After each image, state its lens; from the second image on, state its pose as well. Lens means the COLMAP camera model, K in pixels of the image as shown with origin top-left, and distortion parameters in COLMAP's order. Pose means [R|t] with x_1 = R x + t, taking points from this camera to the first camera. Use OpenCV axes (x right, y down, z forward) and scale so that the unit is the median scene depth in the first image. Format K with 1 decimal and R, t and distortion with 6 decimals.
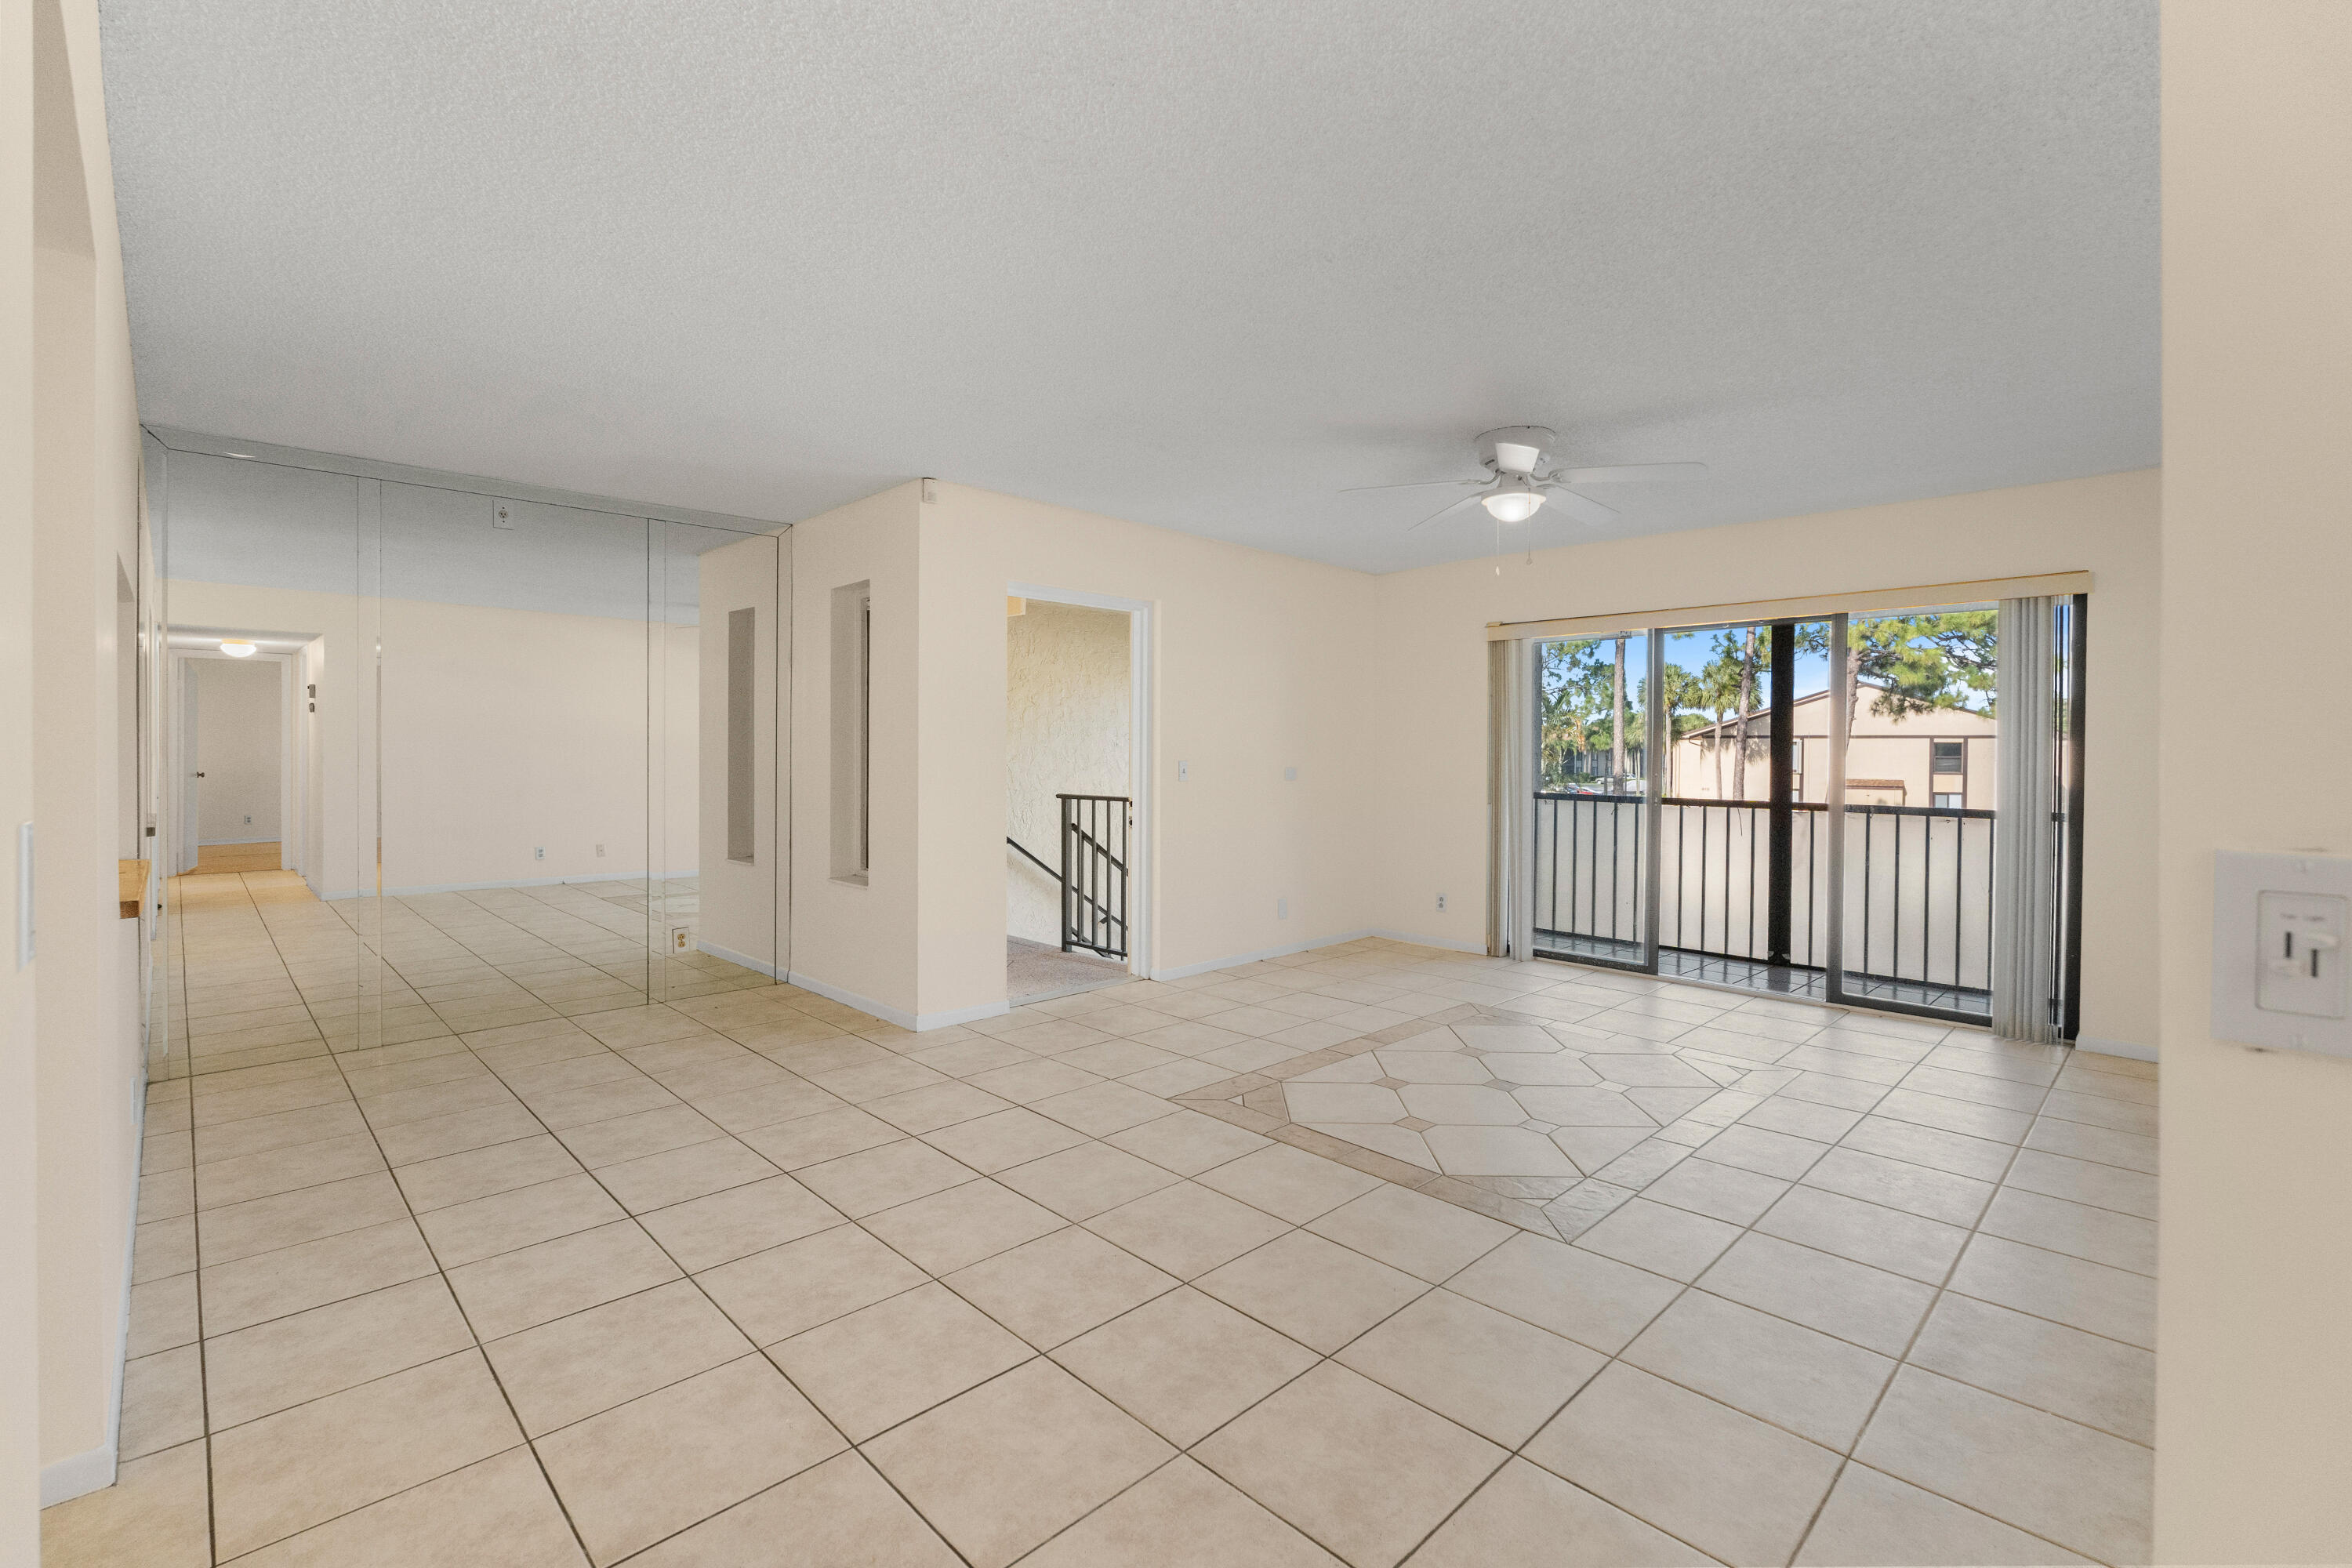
lens RADIAL K [[1038.1, 0, 1180.6], [0, 1038.1, 750.4], [0, 0, 1]] dist [-0.002280, -0.000286]
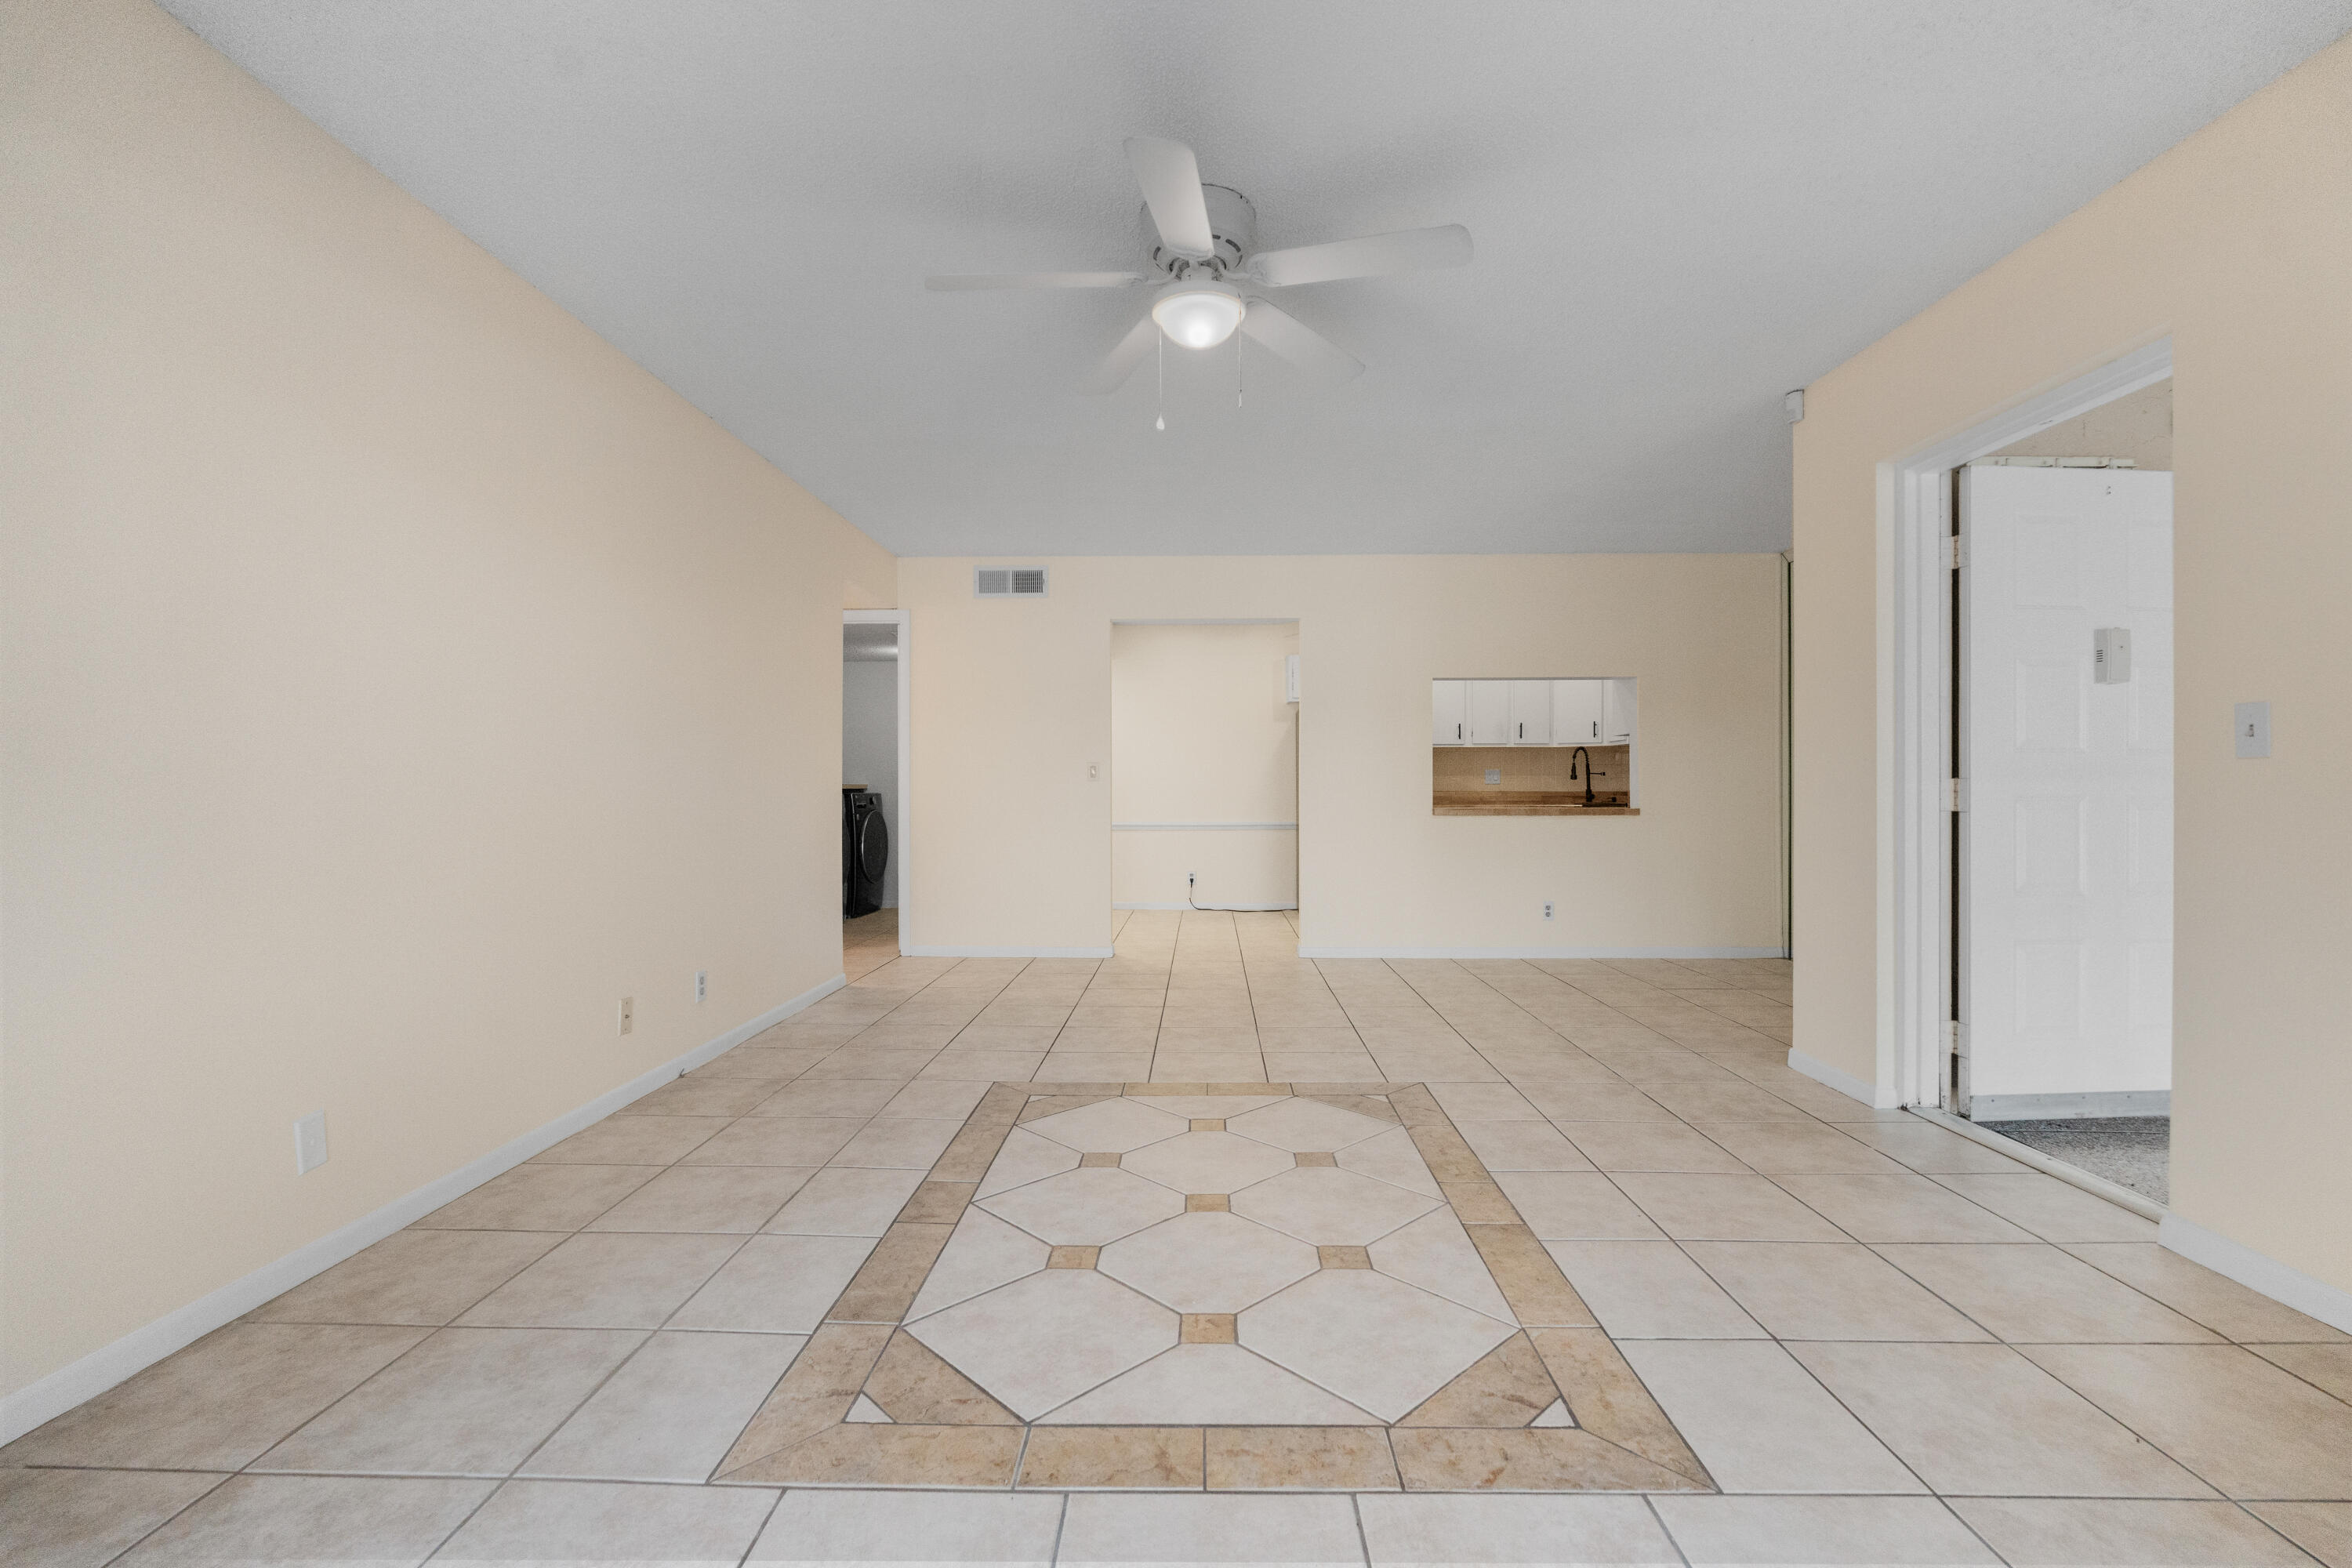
lens RADIAL K [[1023.2, 0, 1182.2], [0, 1023.2, 794.2], [0, 0, 1]] dist [-0.001328, -0.000113]
pose [[-0.717066, -0.005173, -0.696986, 0.660962], [-0.007718, 0.999970, 0.000518, 0.054363], [0.696963, 0.005751, -0.717085, 1.239355]]
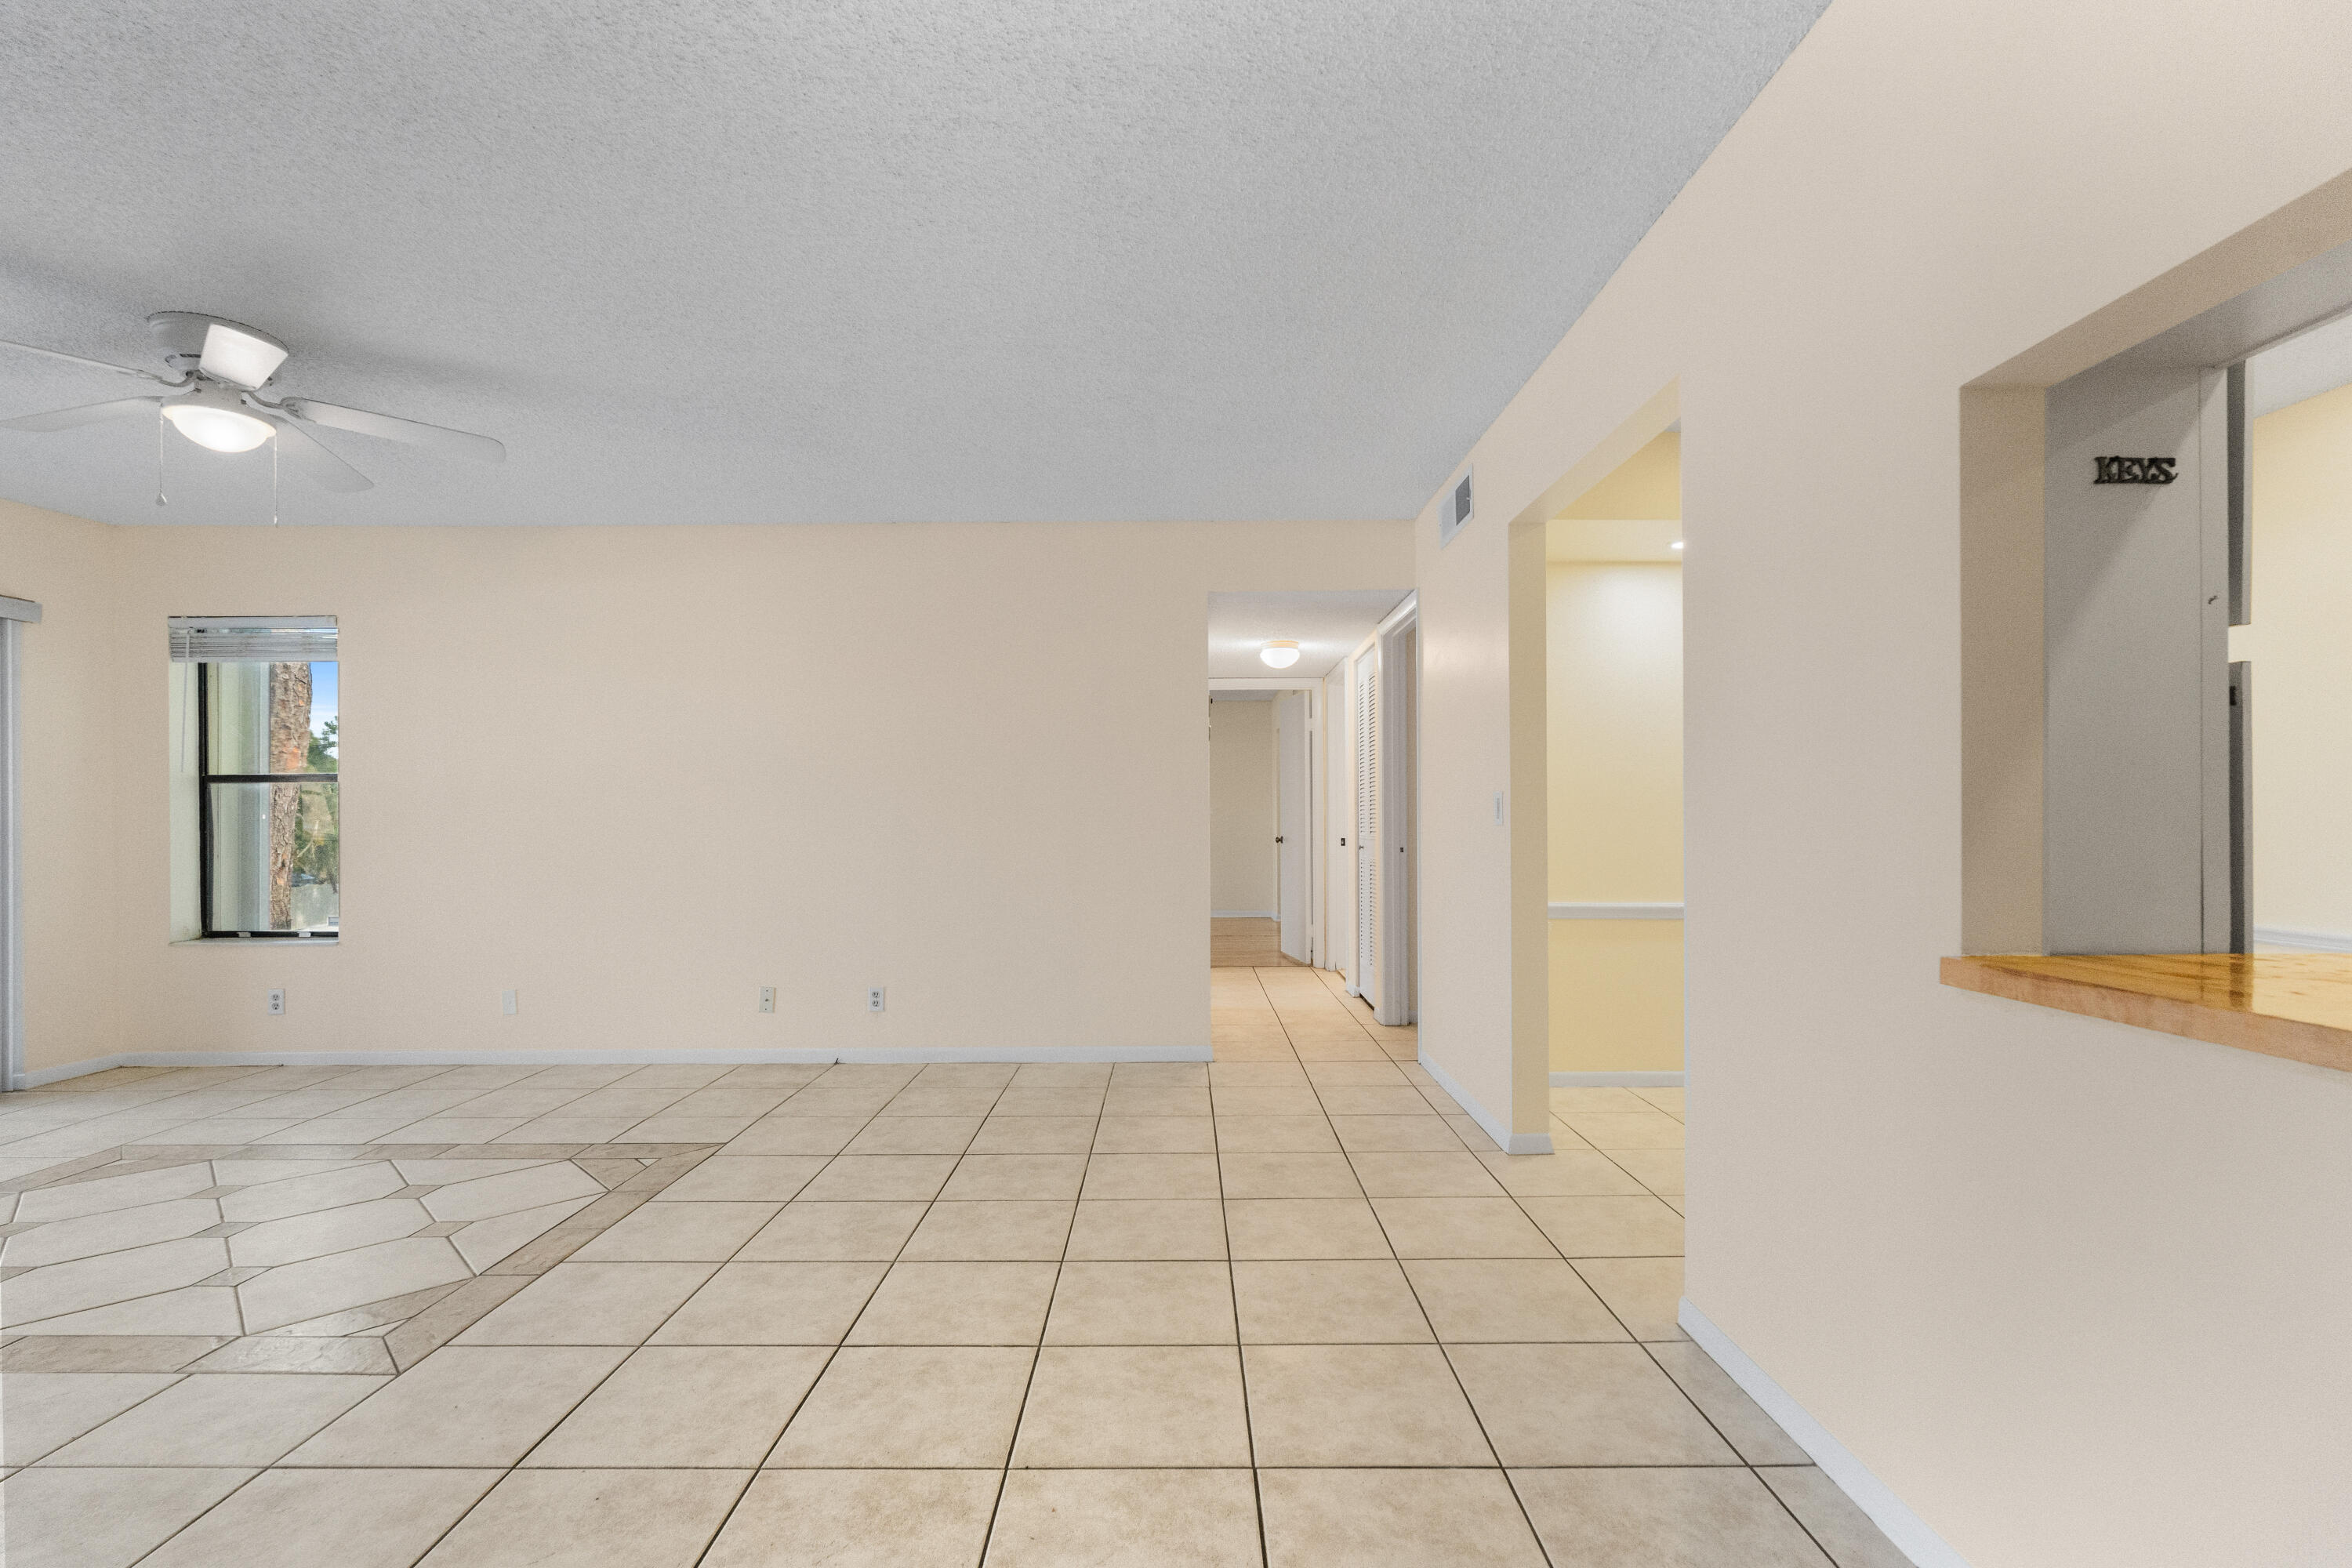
lens RADIAL K [[1035.0, 0, 1178.5], [0, 1035.0, 822.7], [0, 0, 1]] dist [-0.002600, -0.000825]
pose [[-0.712890, -0.006323, 0.701248, -0.564580], [0.000458, 0.999955, 0.009483, 0.029094], [-0.701276, 0.007082, -0.712855, 0.890888]]
